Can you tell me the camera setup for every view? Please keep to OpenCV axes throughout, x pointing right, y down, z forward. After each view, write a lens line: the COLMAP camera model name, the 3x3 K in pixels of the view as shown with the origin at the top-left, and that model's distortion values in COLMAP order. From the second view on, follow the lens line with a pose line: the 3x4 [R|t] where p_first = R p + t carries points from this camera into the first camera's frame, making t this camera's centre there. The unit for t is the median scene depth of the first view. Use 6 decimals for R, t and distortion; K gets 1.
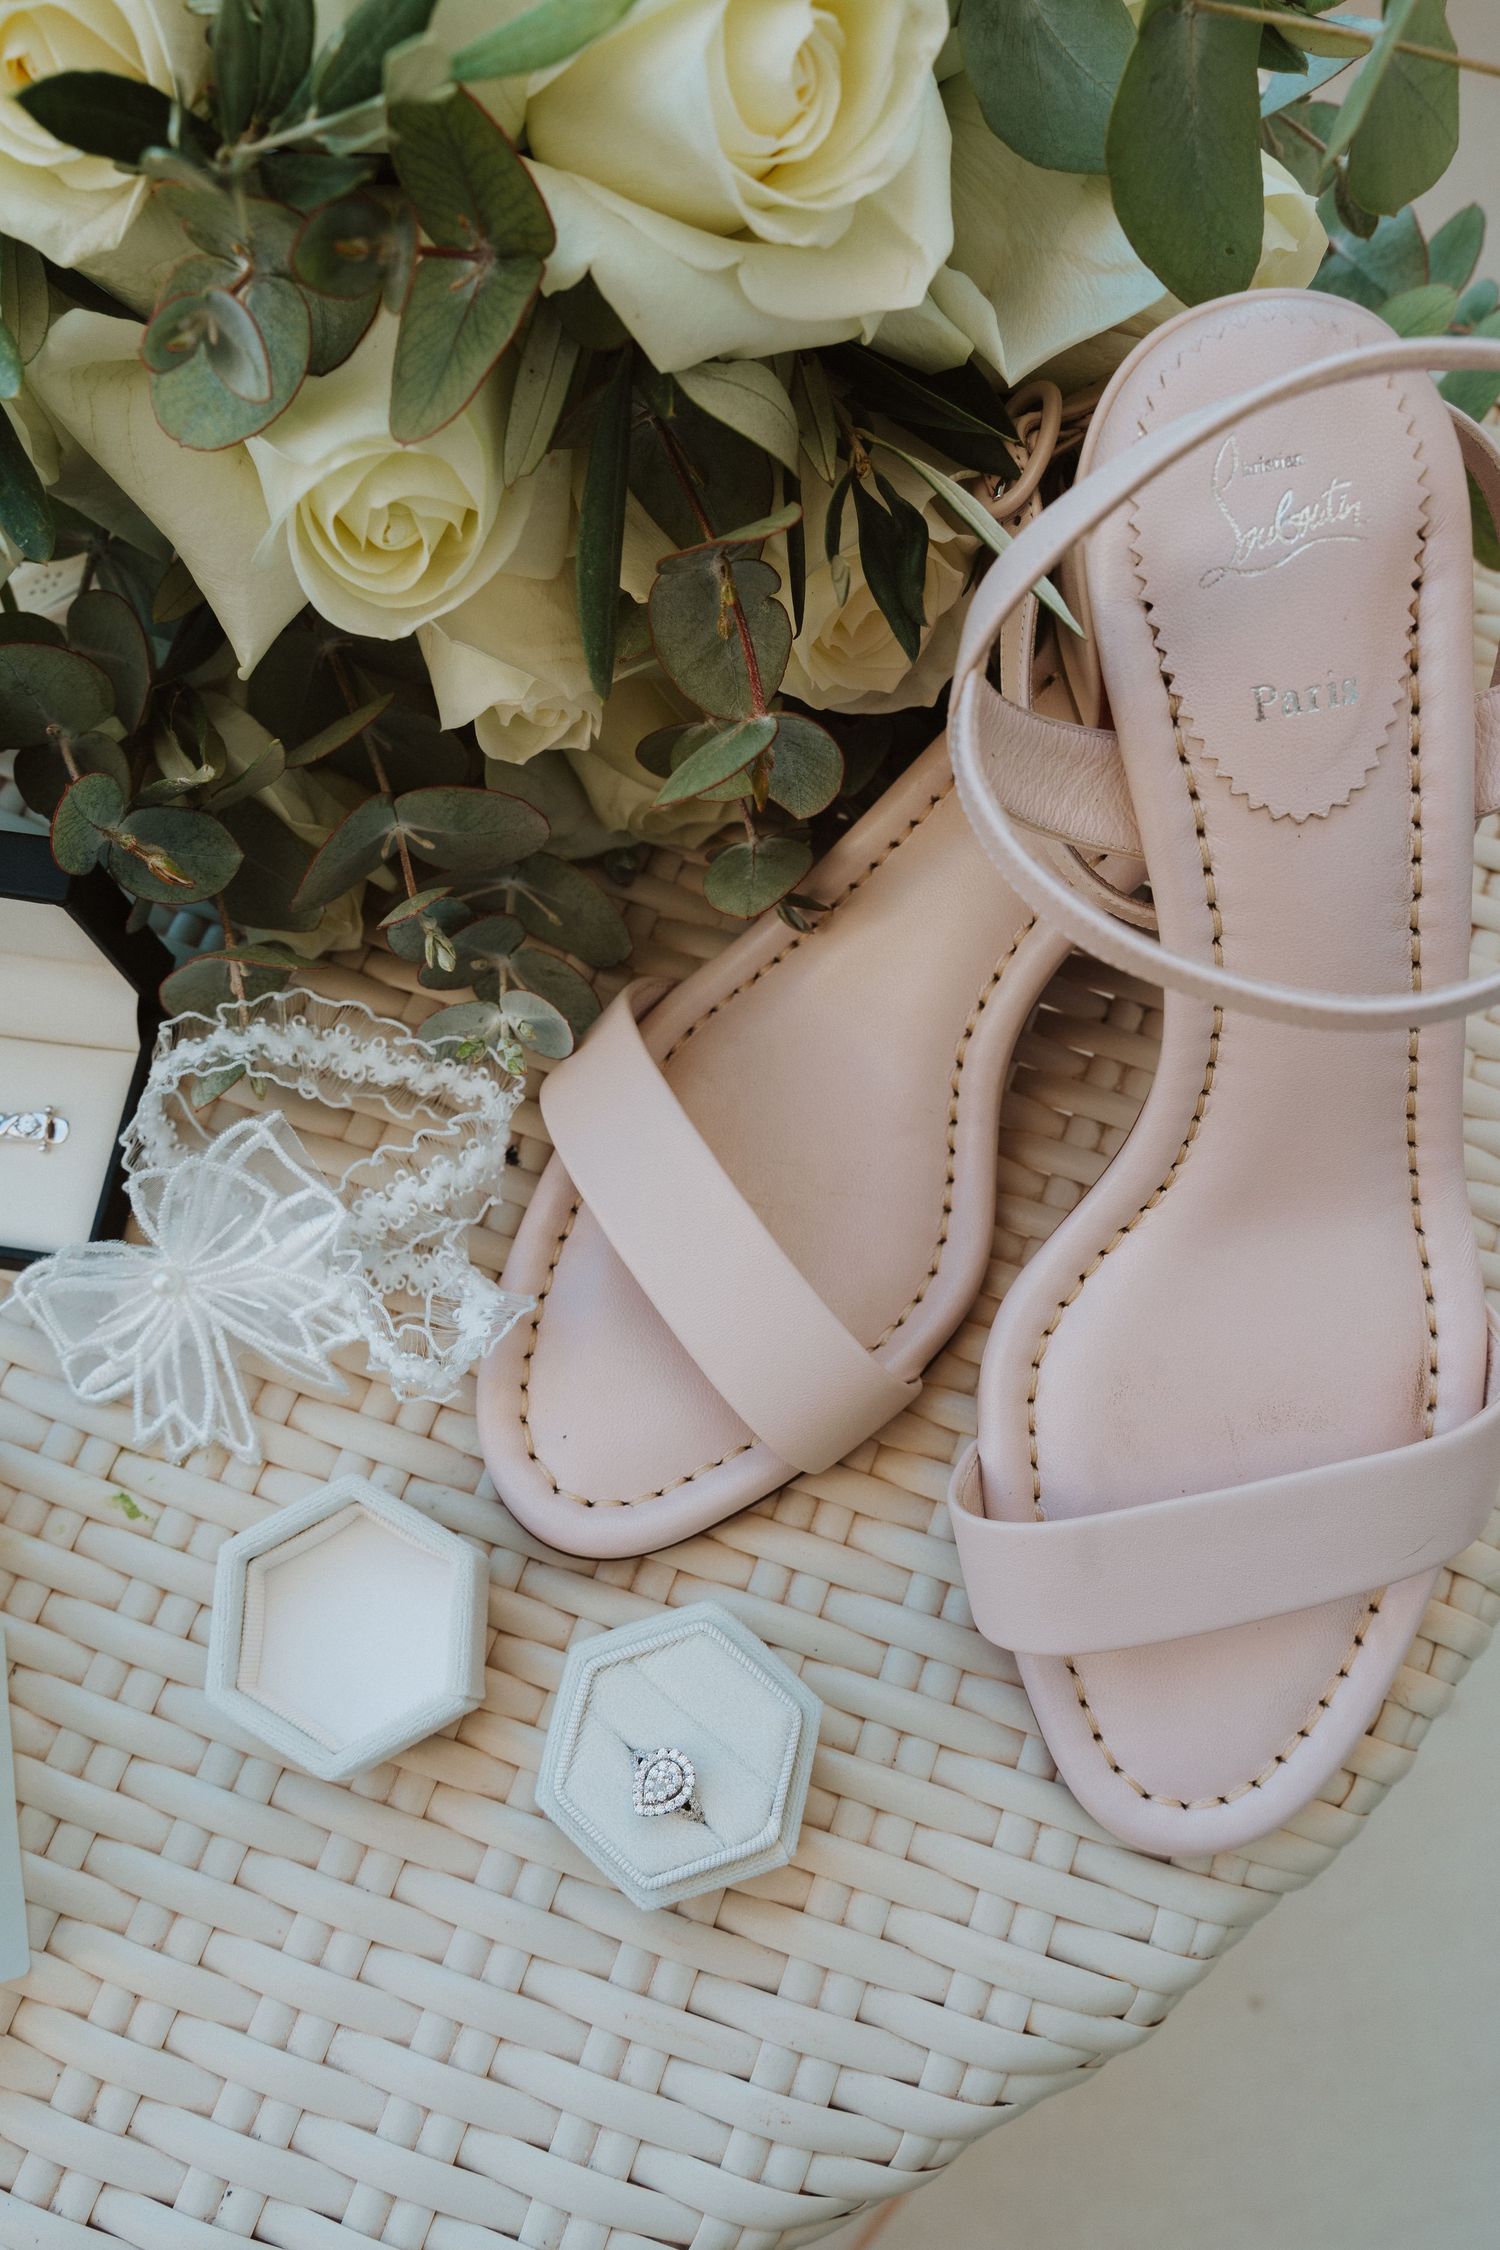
lens RADIAL K [[1775.7, 0, 753.8], [0, 1775.7, 1127.1], [0, 0, 1]] dist [-0.004923, -0.007335]
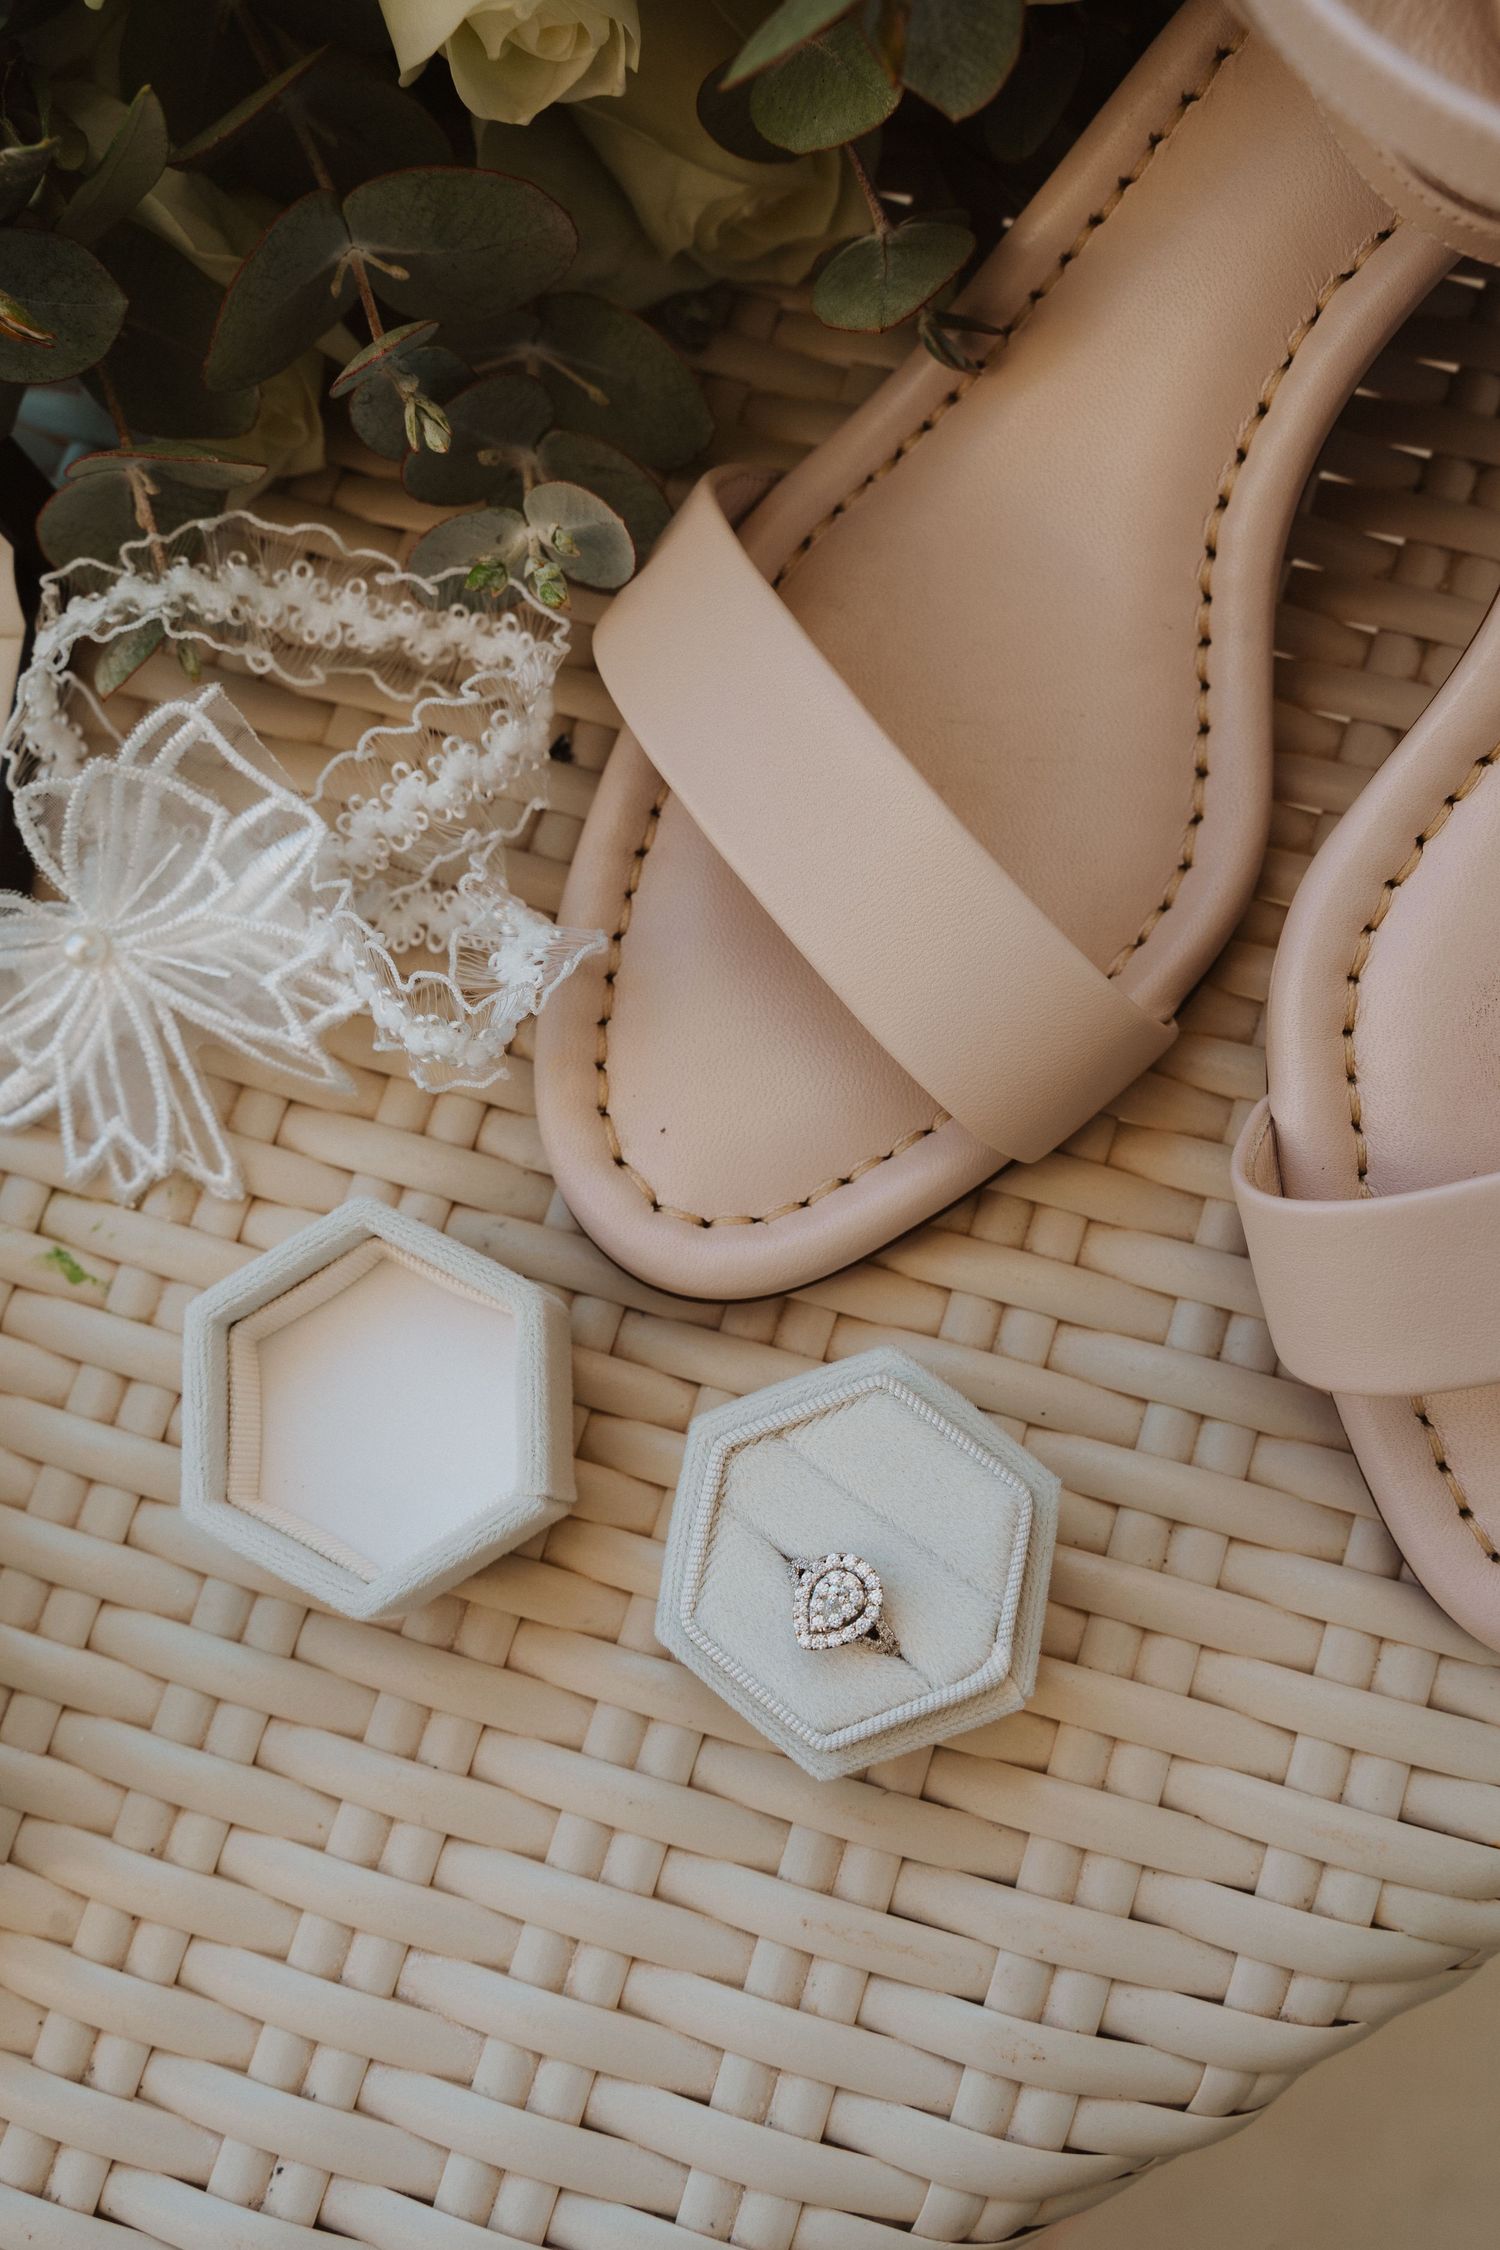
lens RADIAL K [[2119.1, 0, 747.5], [0, 2119.1, 1123.4], [0, 0, 1]] dist [-0.016015, 0.000000]
pose [[0.995421, -0.059234, -0.075026, -0.011408], [0.067436, 0.991420, 0.111978, 0.081267], [0.067749, -0.116524, 0.990874, 0.182429]]
